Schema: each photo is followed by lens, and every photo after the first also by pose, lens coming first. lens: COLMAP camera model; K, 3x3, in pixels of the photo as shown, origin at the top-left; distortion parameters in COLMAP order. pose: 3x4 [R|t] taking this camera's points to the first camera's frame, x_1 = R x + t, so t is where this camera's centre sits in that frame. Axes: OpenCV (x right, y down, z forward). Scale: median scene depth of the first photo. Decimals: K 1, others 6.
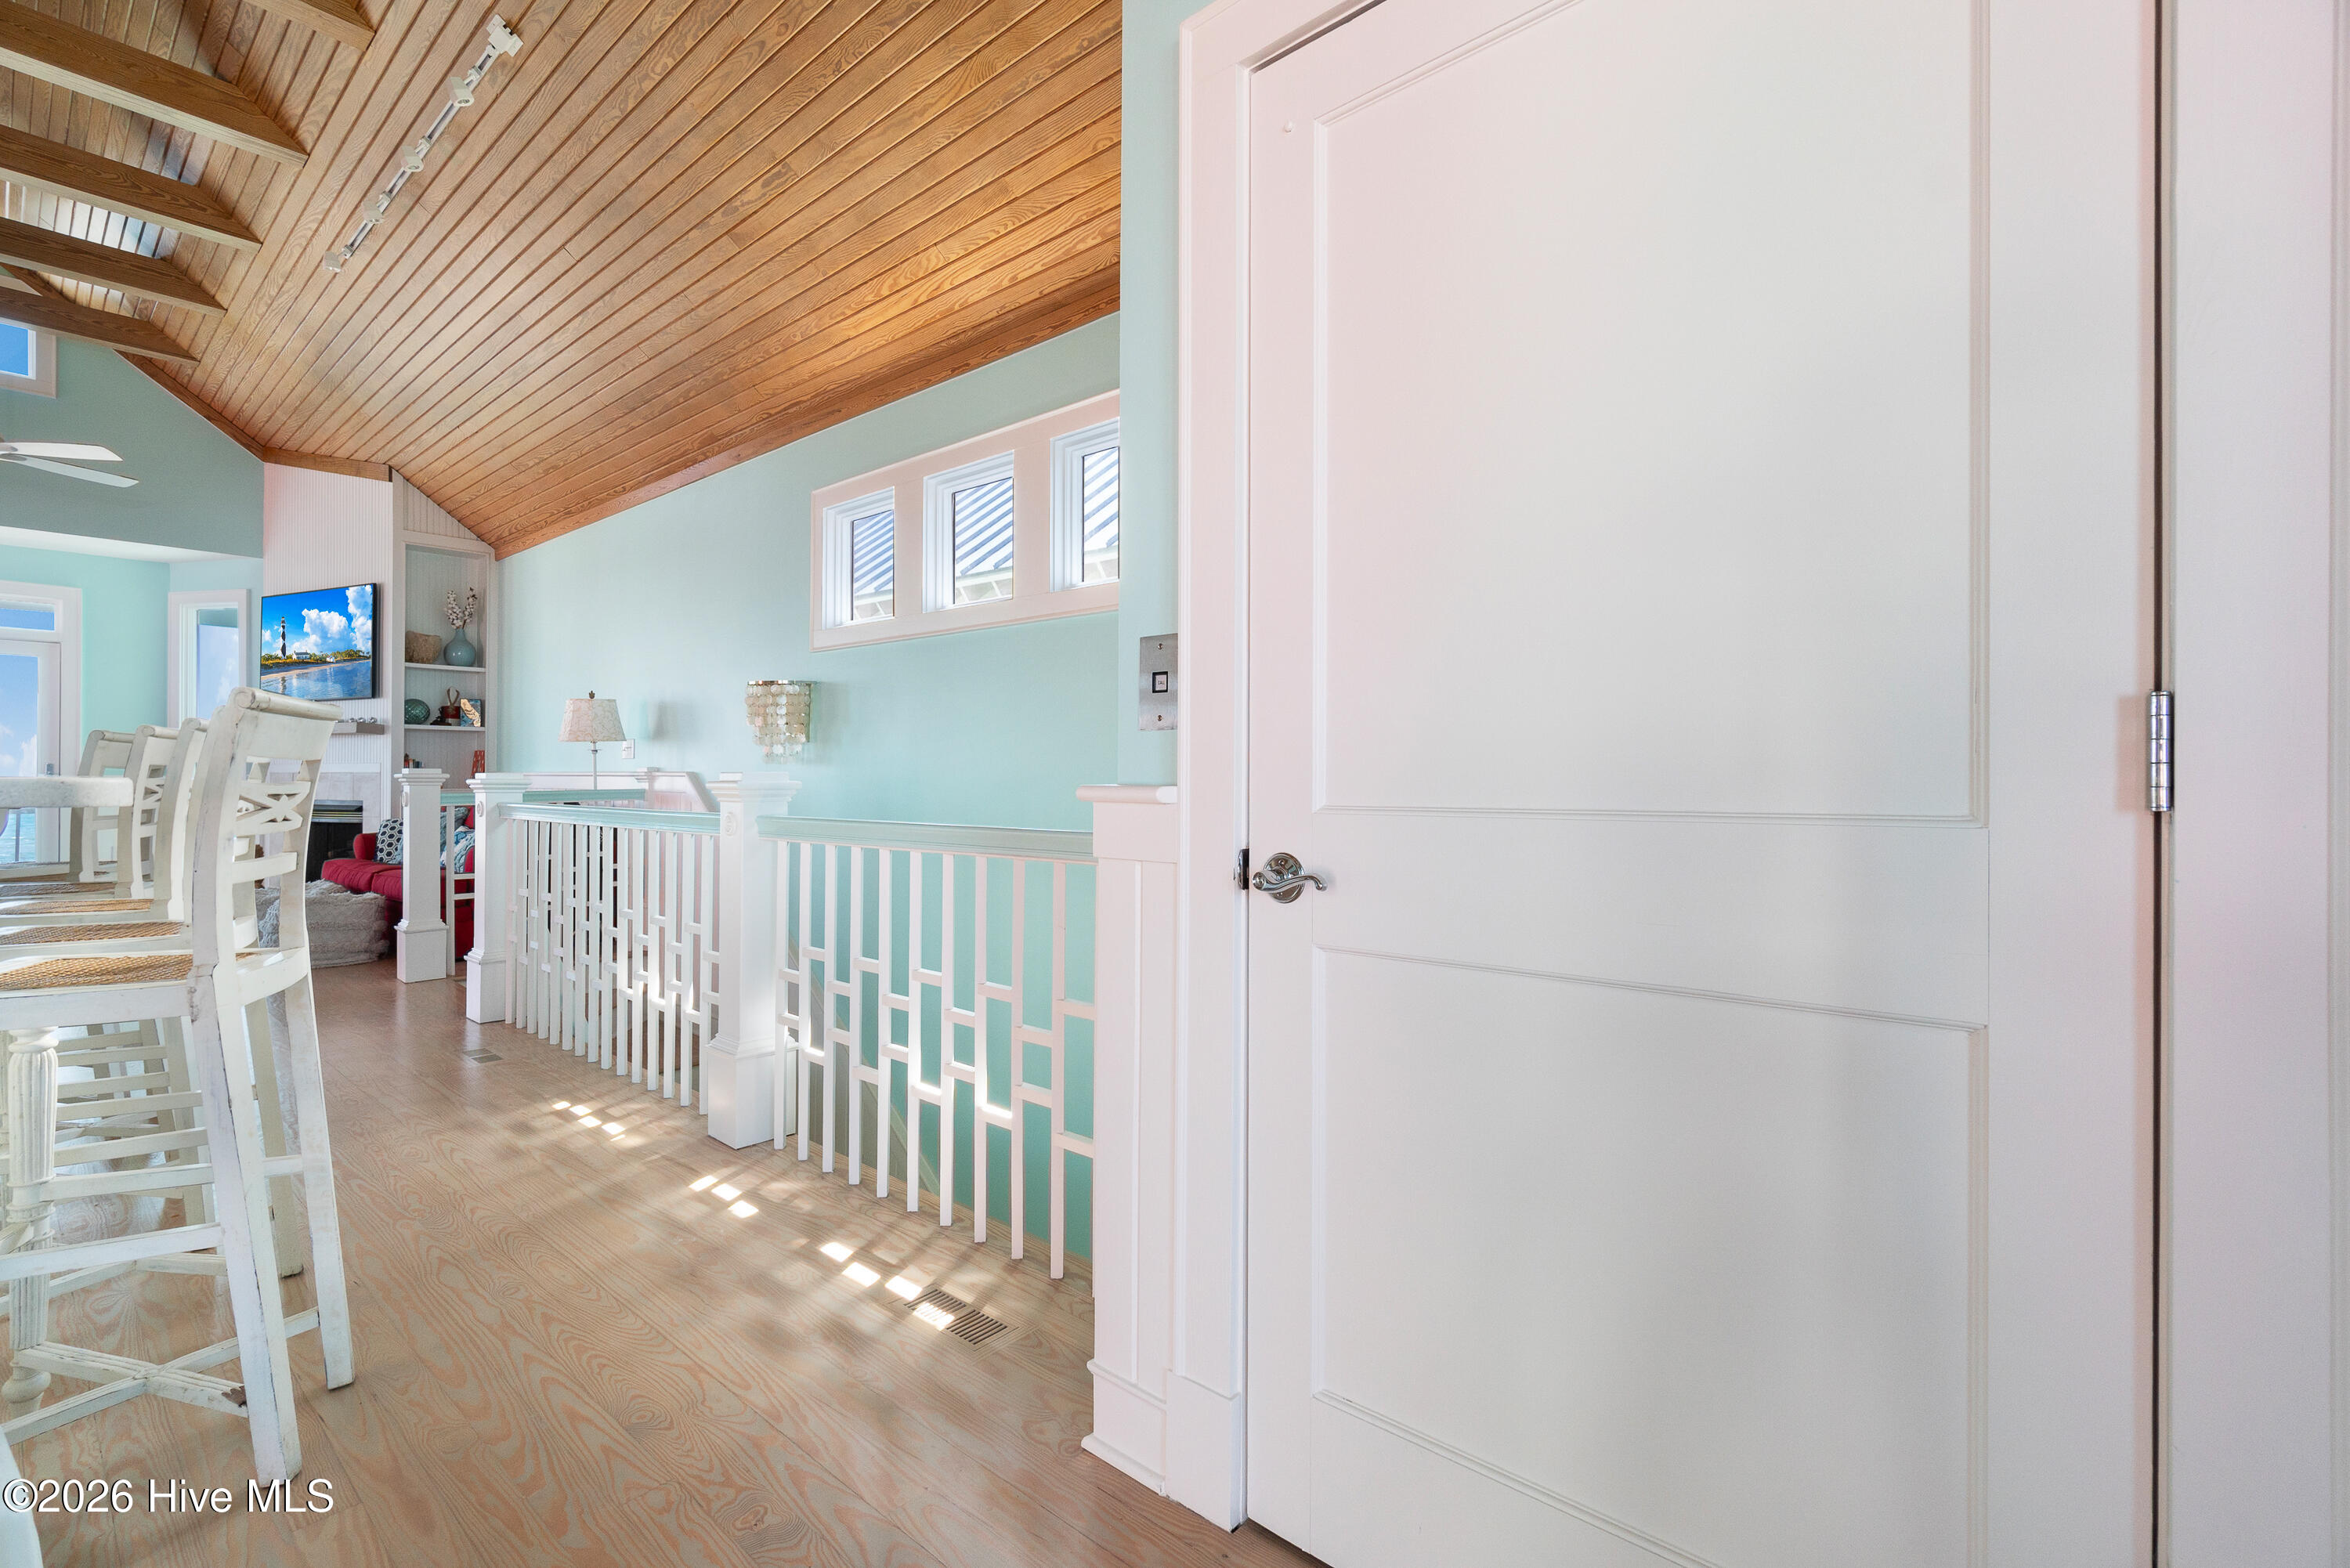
lens RADIAL K [[1032.3, 0, 1185.8], [0, 1032.3, 798.2], [0, 0, 1]] dist [-0.007837, 0.002611]
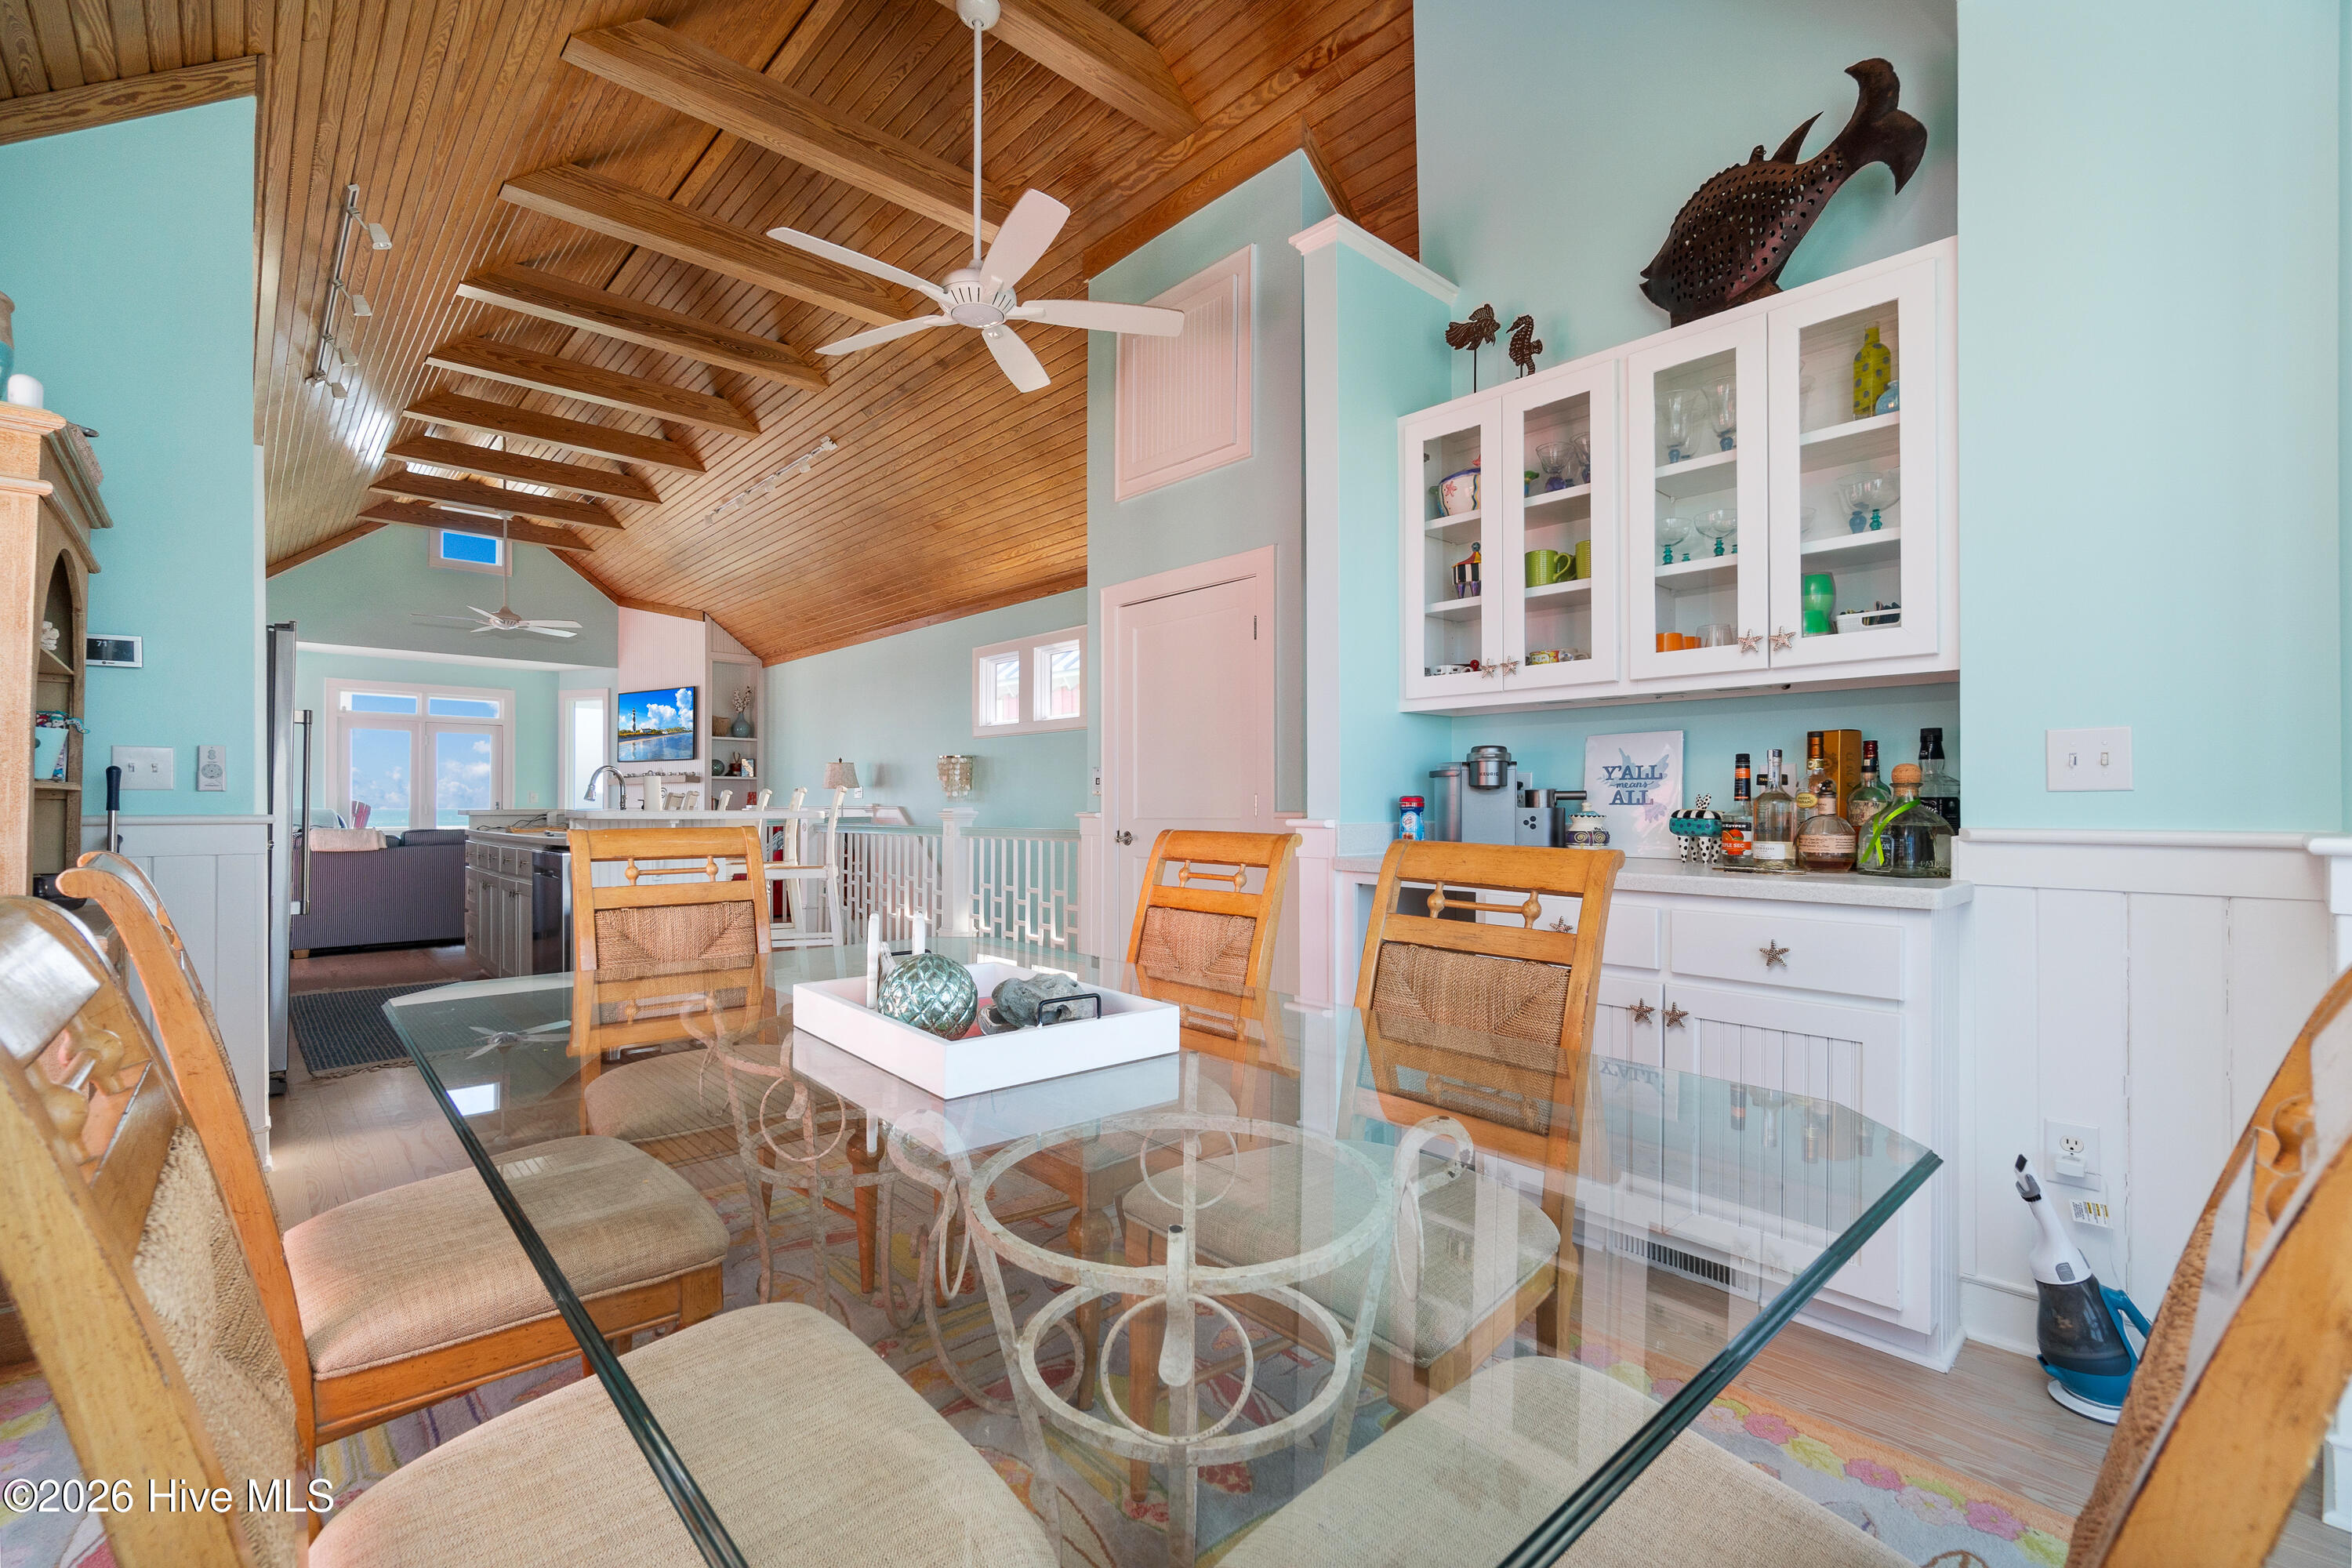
lens RADIAL K [[1033.2, 0, 1179.8], [0, 1033.2, 814.3], [0, 0, 1]] dist [-0.007837, 0.002611]
pose [[0.993138, -0.005601, -0.116812, 0.155045], [0.004491, 0.999942, -0.009767, 0.005616], [0.116860, 0.009175, 0.993106, -0.564201]]
